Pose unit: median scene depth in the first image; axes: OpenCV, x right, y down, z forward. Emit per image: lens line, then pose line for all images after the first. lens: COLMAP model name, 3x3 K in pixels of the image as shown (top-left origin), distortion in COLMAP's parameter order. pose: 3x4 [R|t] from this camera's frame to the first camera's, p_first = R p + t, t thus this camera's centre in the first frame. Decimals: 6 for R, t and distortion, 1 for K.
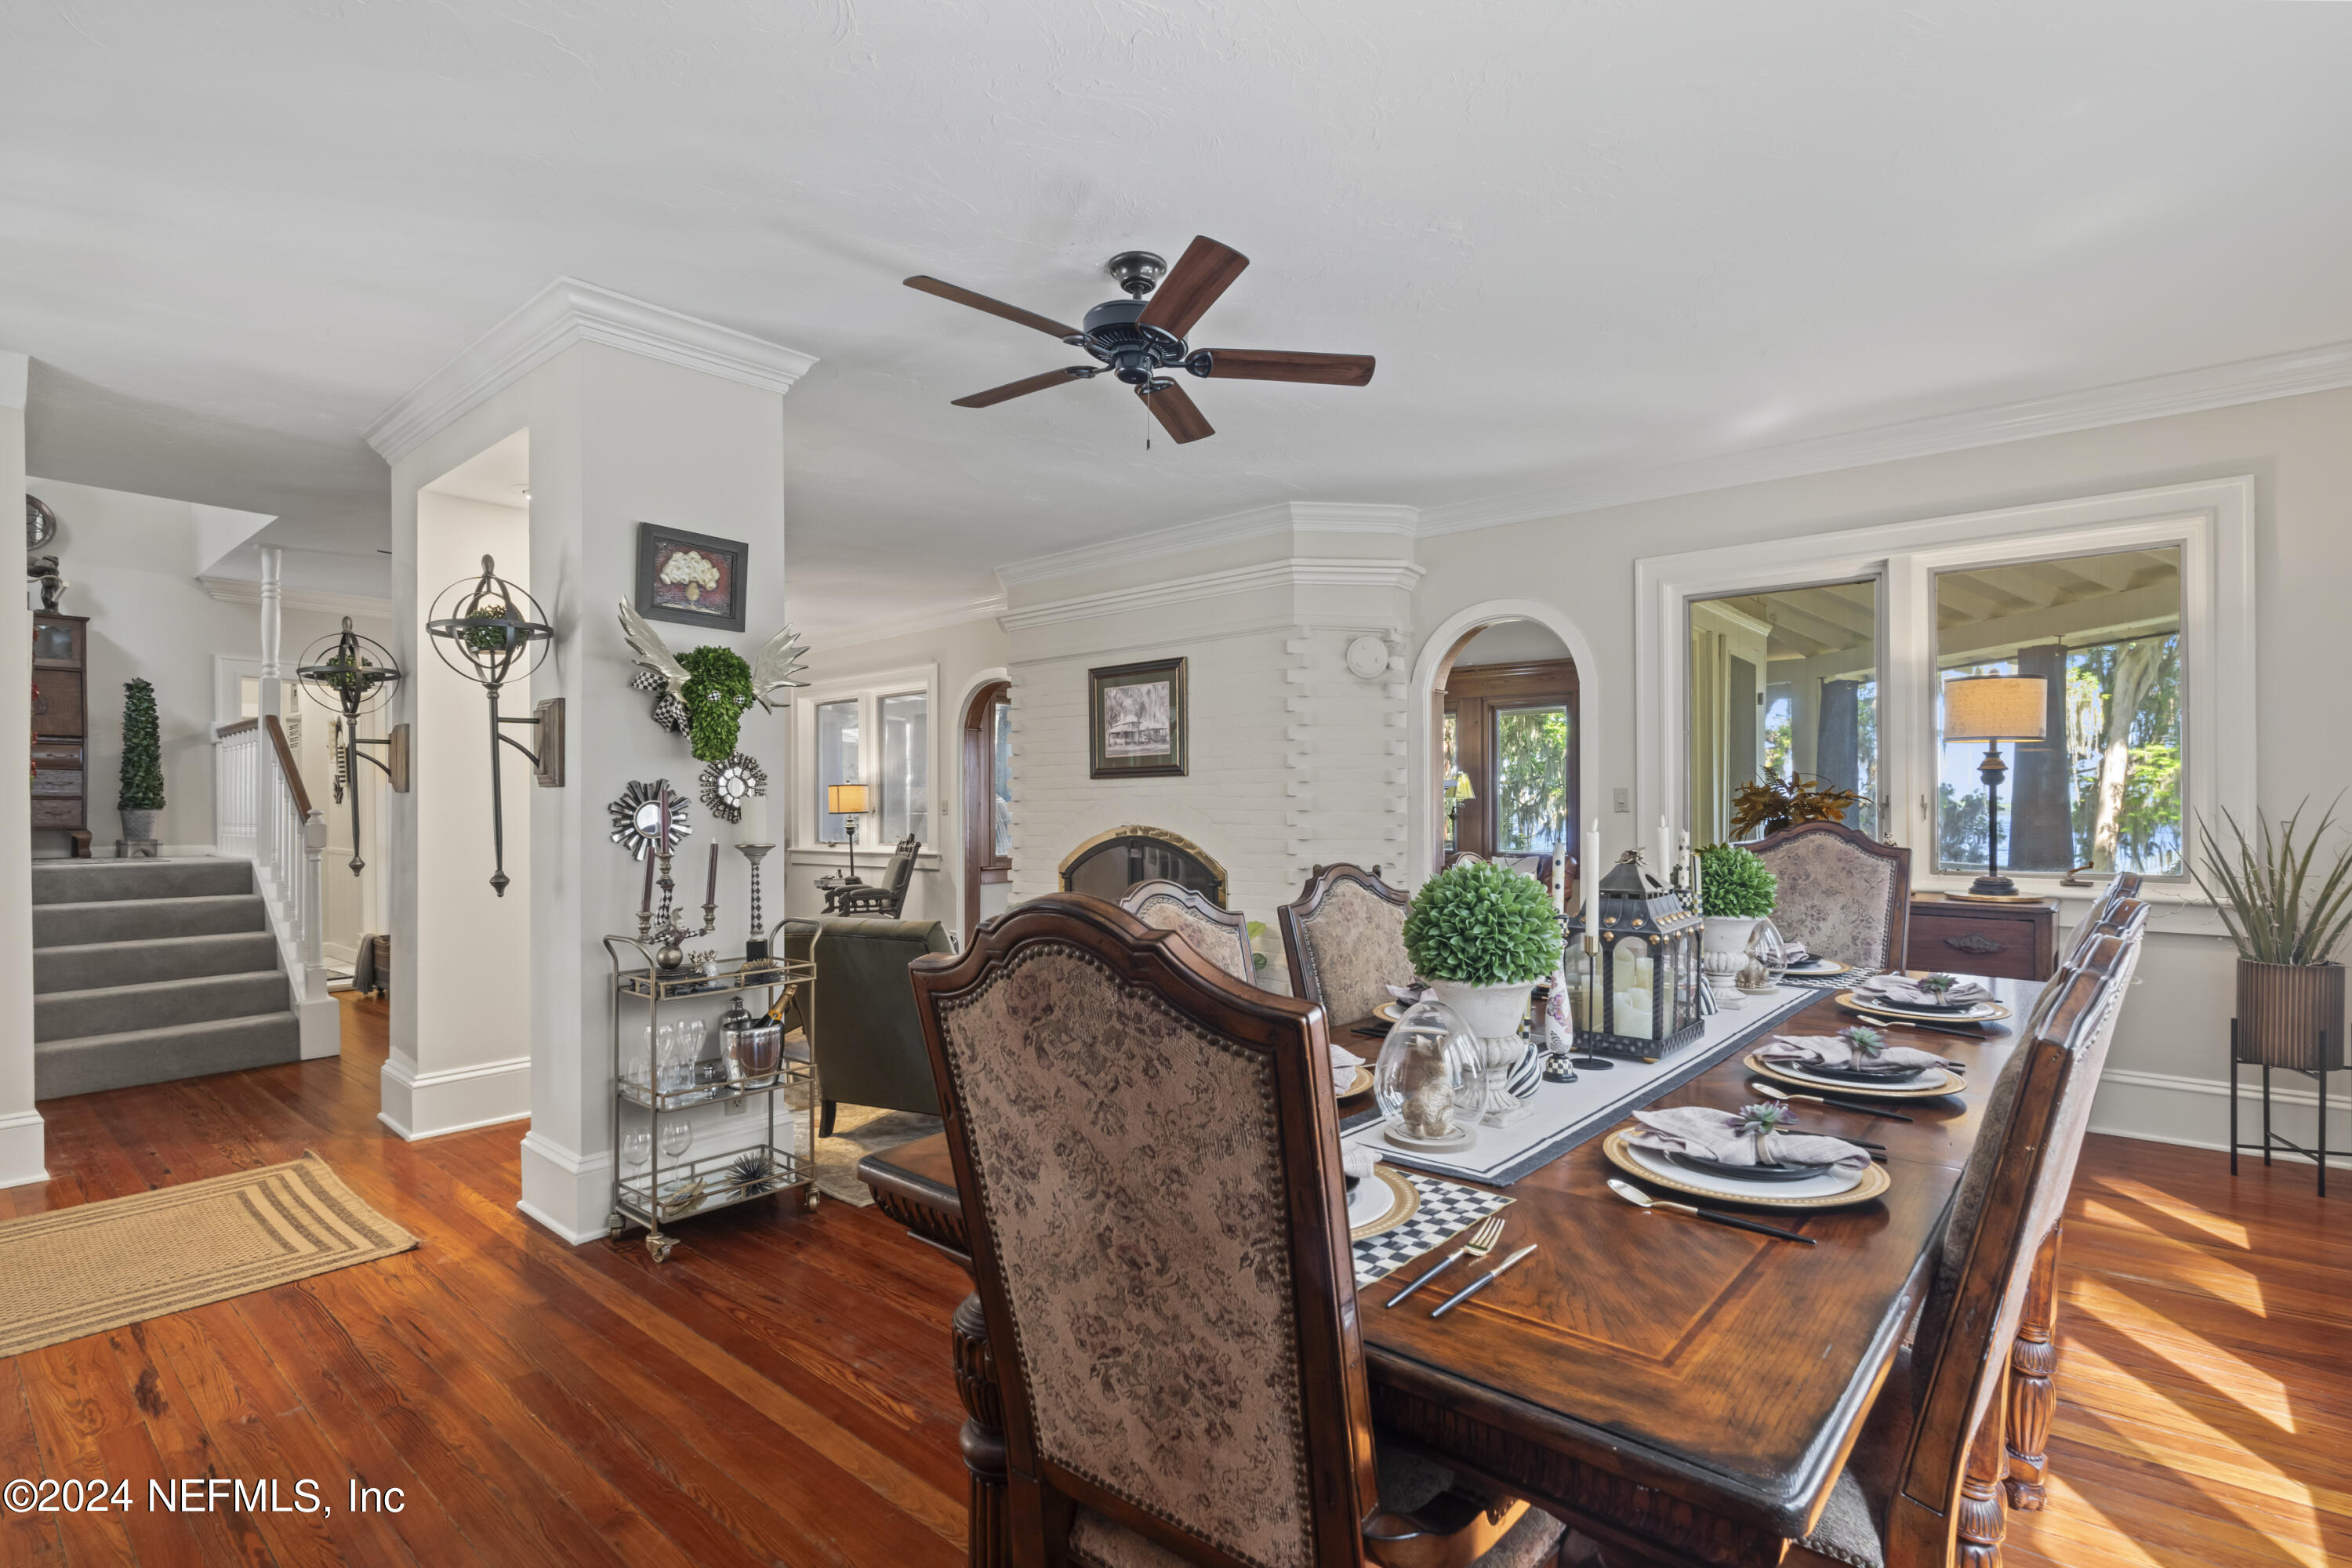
lens RADIAL K [[1127.0, 0, 1187.3], [0, 1127.0, 812.4], [0, 0, 1]] dist [-0.002246, -0.000595]
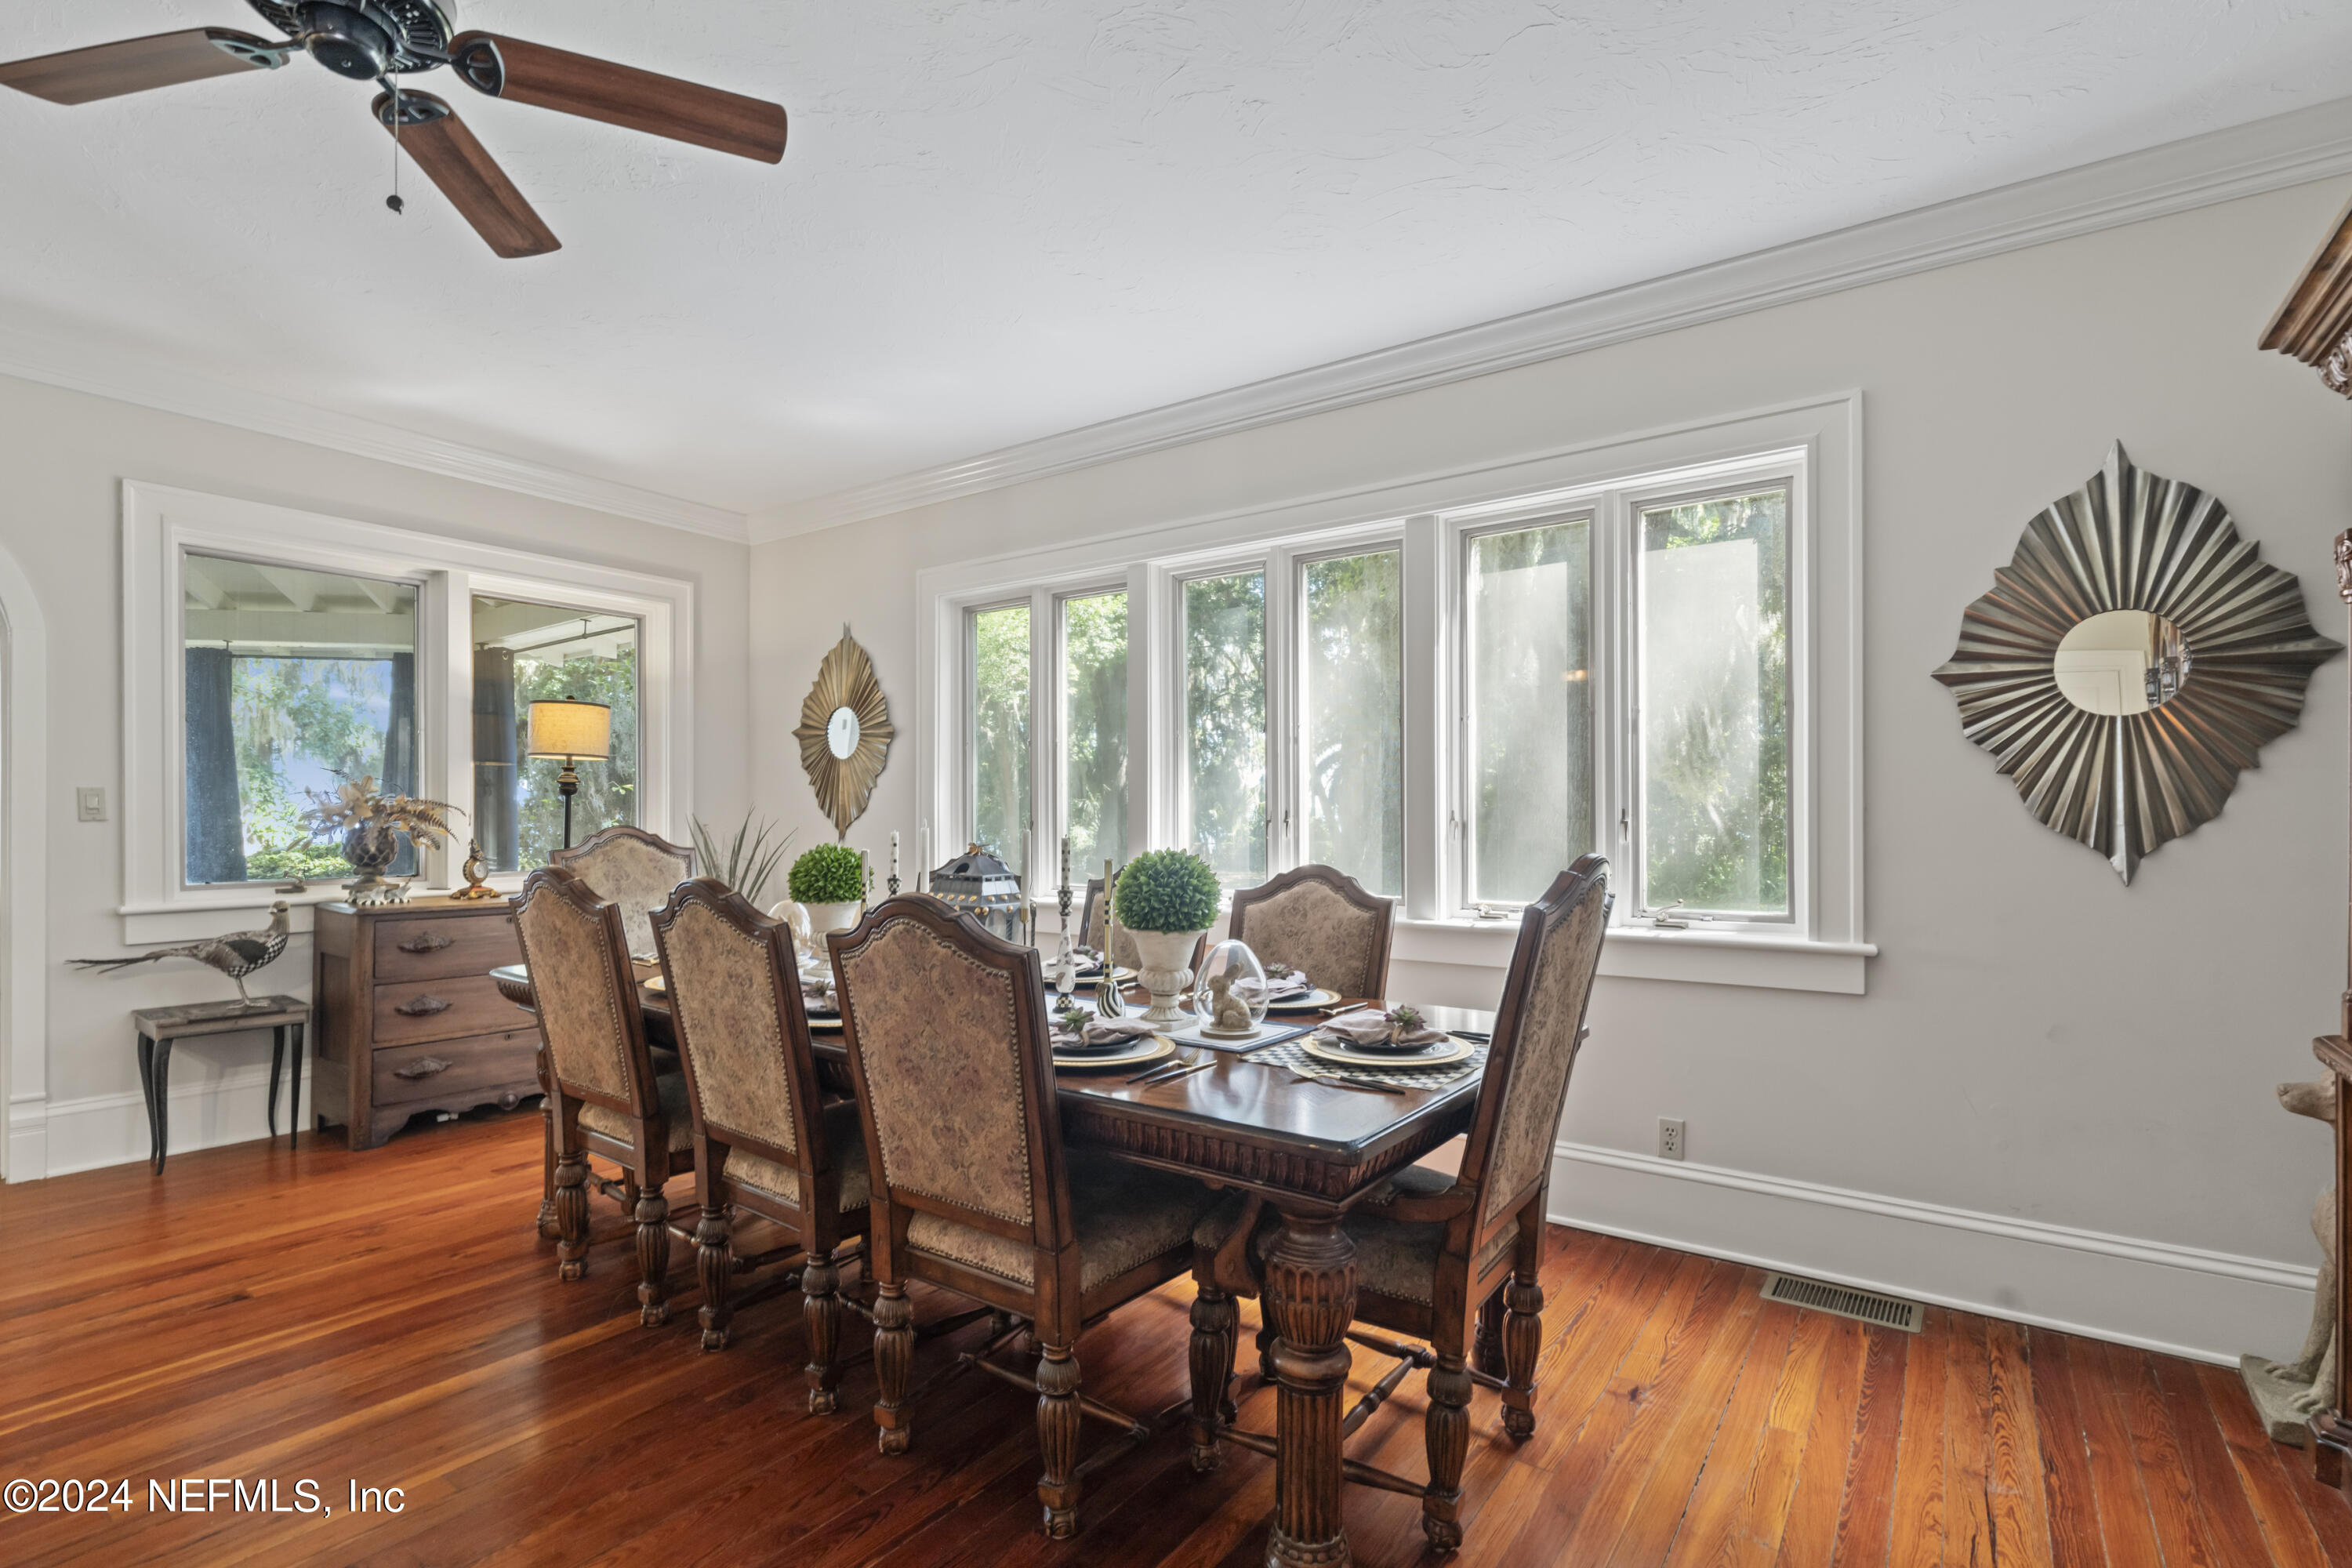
lens RADIAL K [[1111.1, 0, 1177.0], [0, 1111.1, 816.9], [0, 0, 1]] dist [-0.000256, -0.000092]
pose [[-0.089757, -0.000590, 0.995964, -0.309955], [0.004433, 0.999990, 0.000992, -0.000018], [-0.995954, 0.004504, -0.089753, 0.302334]]
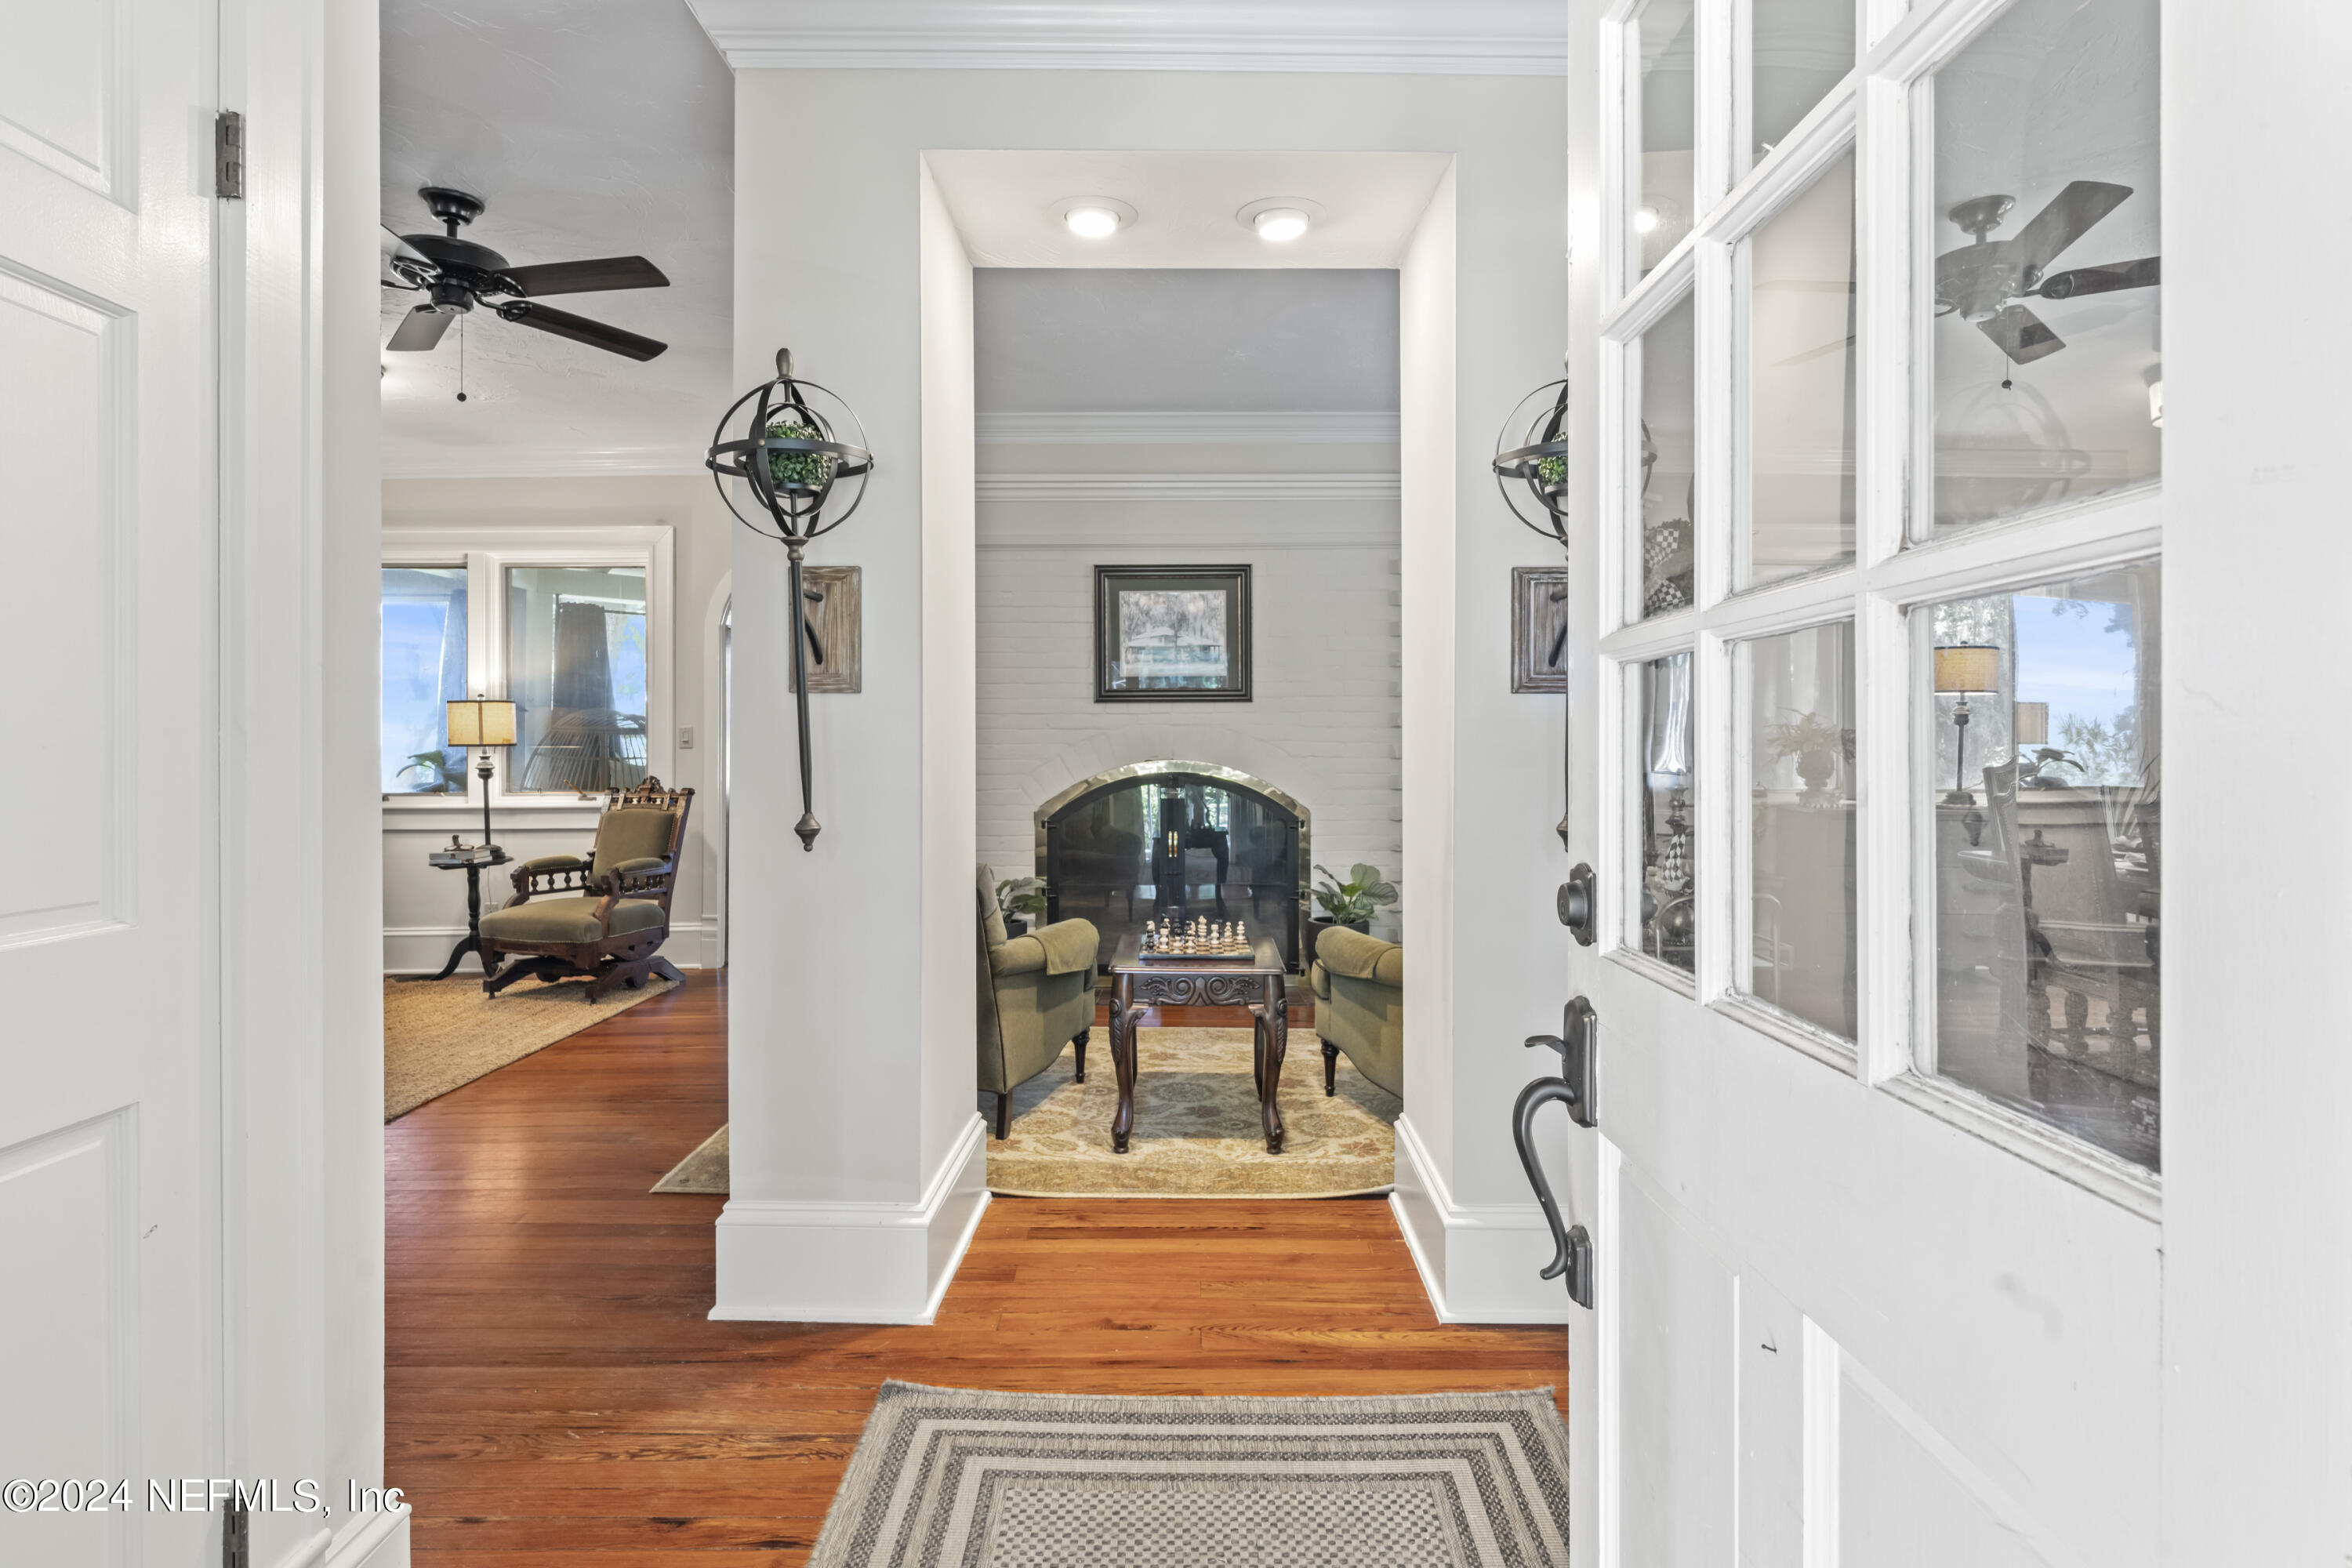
lens RADIAL K [[1262.7, 0, 1184.9], [0, 1262.7, 759.0], [0, 0, 1]] dist [0.004050, 0.000517]
pose [[0.755372, -0.002112, 0.655292, -0.646405], [-0.000150, 0.999994, 0.003396, 0.007675], [-0.655296, -0.002664, 0.755368, 0.288618]]
